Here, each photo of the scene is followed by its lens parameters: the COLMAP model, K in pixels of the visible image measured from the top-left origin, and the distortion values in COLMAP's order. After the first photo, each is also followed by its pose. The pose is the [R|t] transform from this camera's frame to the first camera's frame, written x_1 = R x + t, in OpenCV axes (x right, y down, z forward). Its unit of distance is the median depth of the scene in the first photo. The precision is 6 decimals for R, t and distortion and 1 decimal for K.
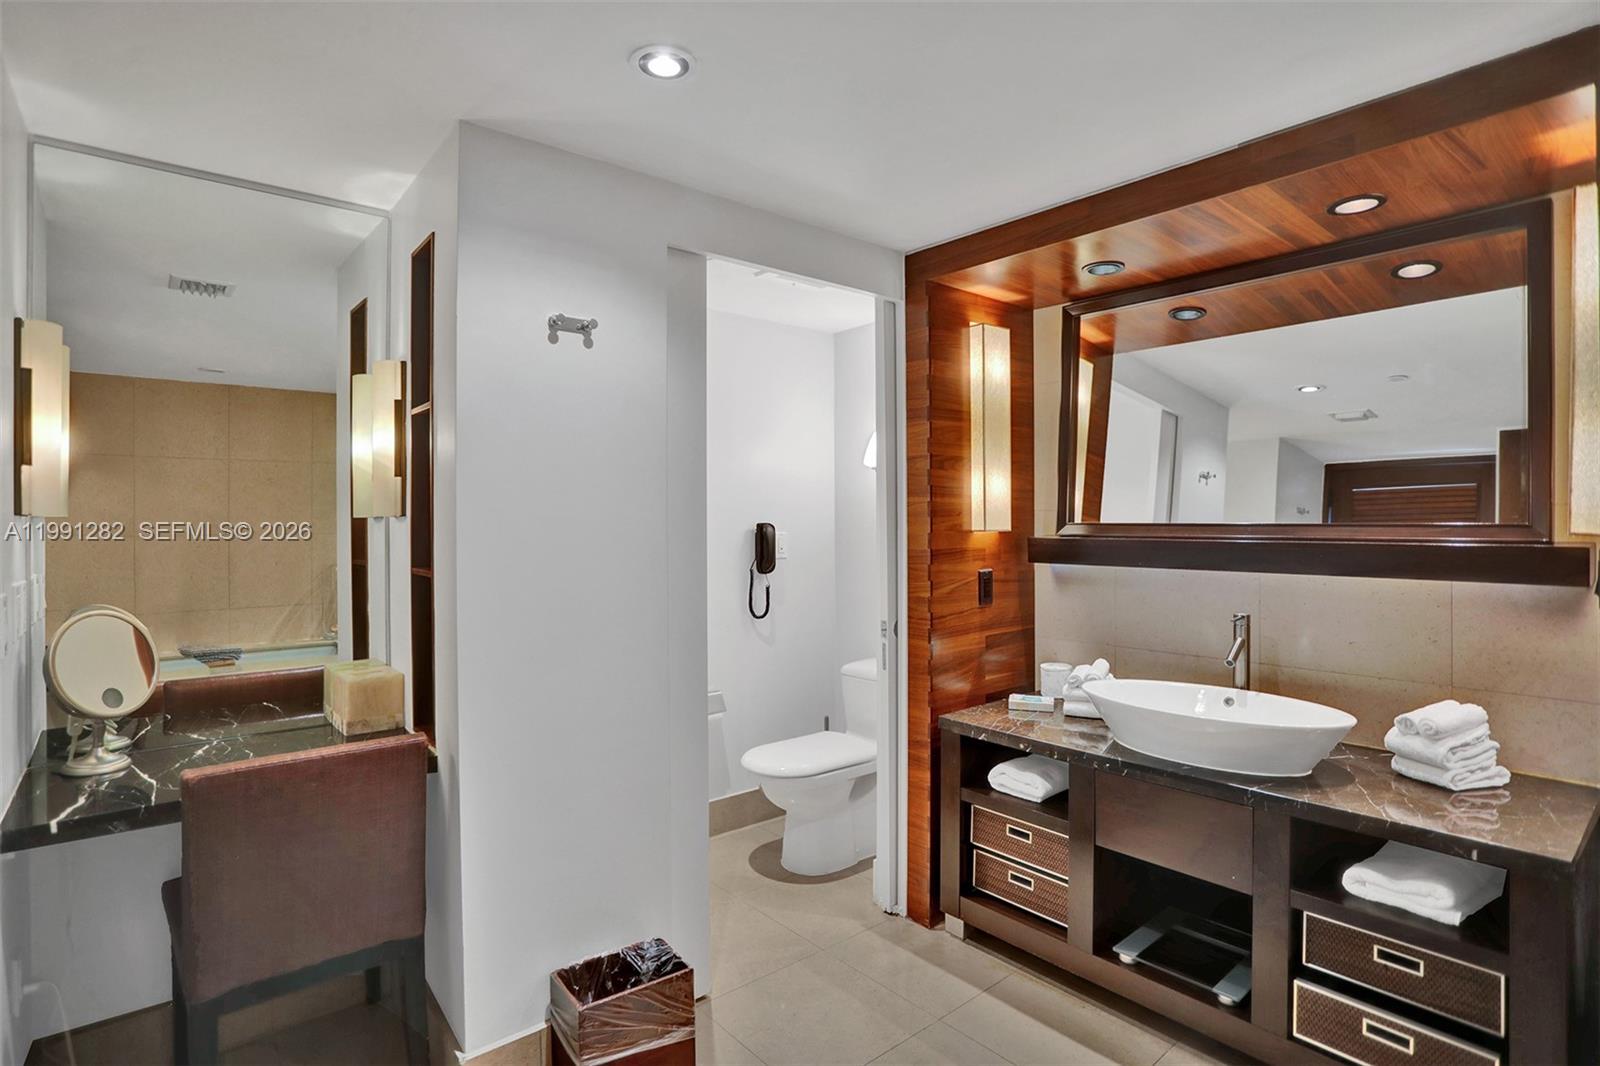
lens RADIAL K [[802.6, 0, 798.2], [0, 802.6, 529.6], [0, 0, 1]] dist [-0.058109, 0.025797]
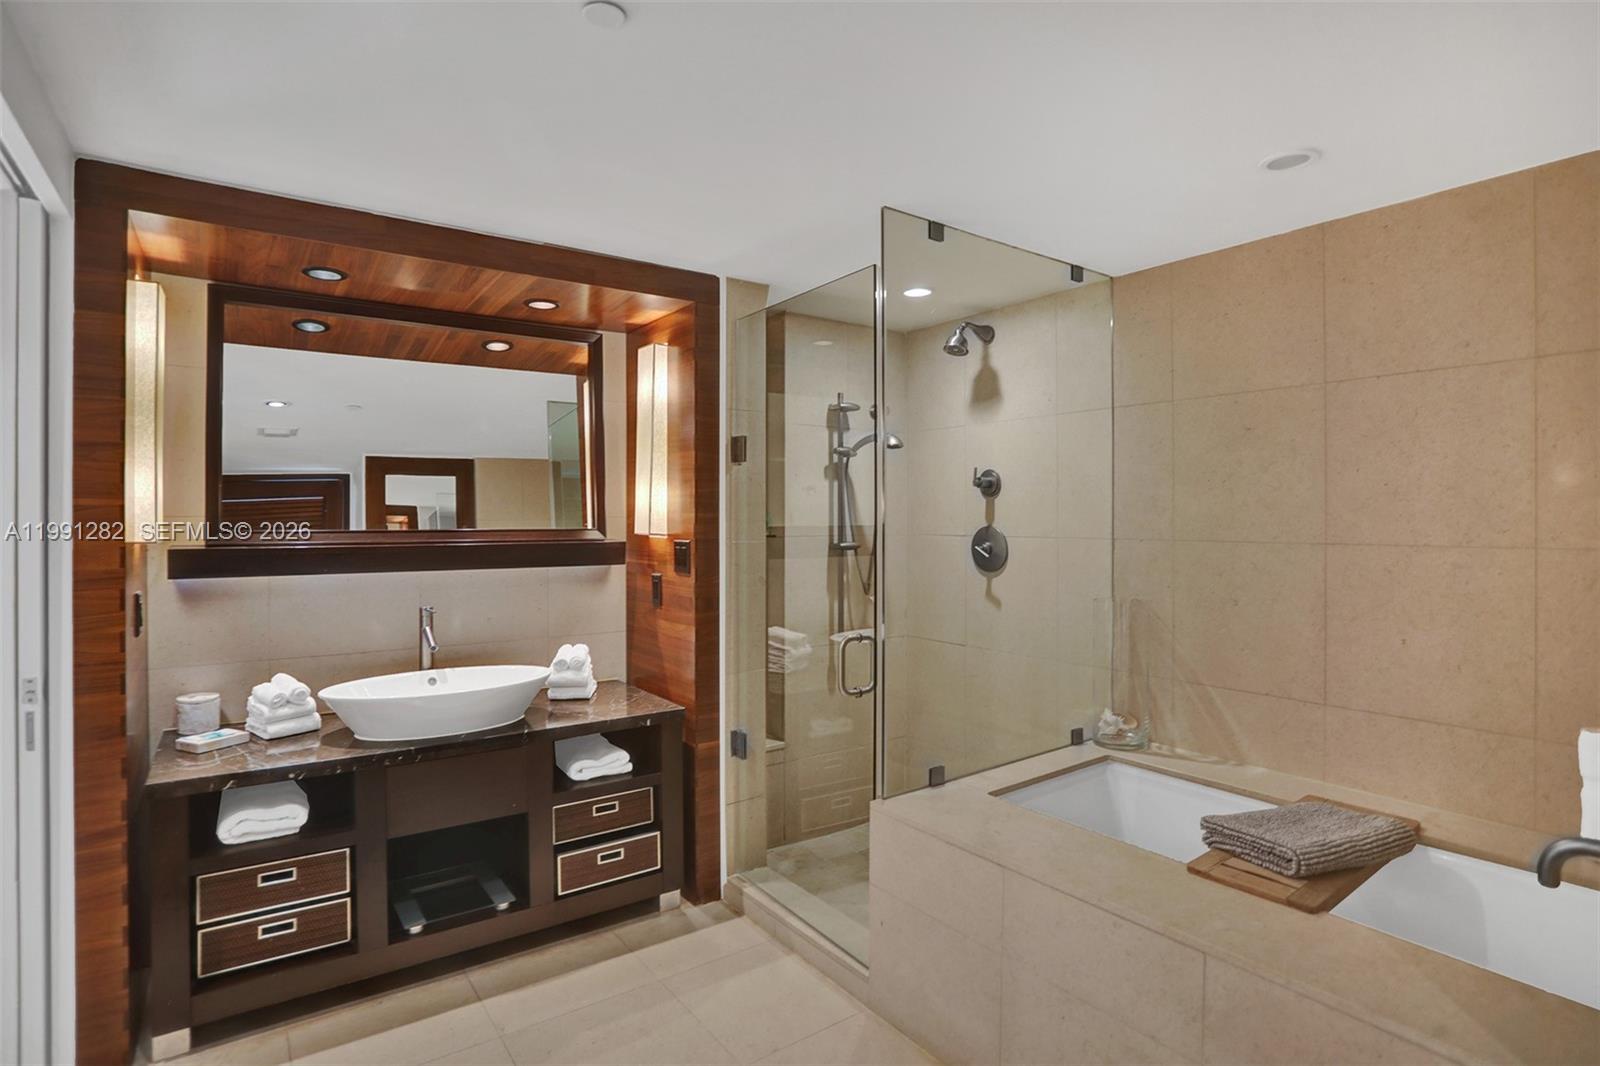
lens RADIAL K [[802.6, 0, 798.2], [0, 802.6, 529.6], [0, 0, 1]] dist [-0.058109, 0.025797]
pose [[0.088214, -0.004415, 0.996092, -0.577239], [0.015548, 0.999874, 0.003055, -0.003001], [-0.995980, 0.015217, 0.088272, 0.343812]]
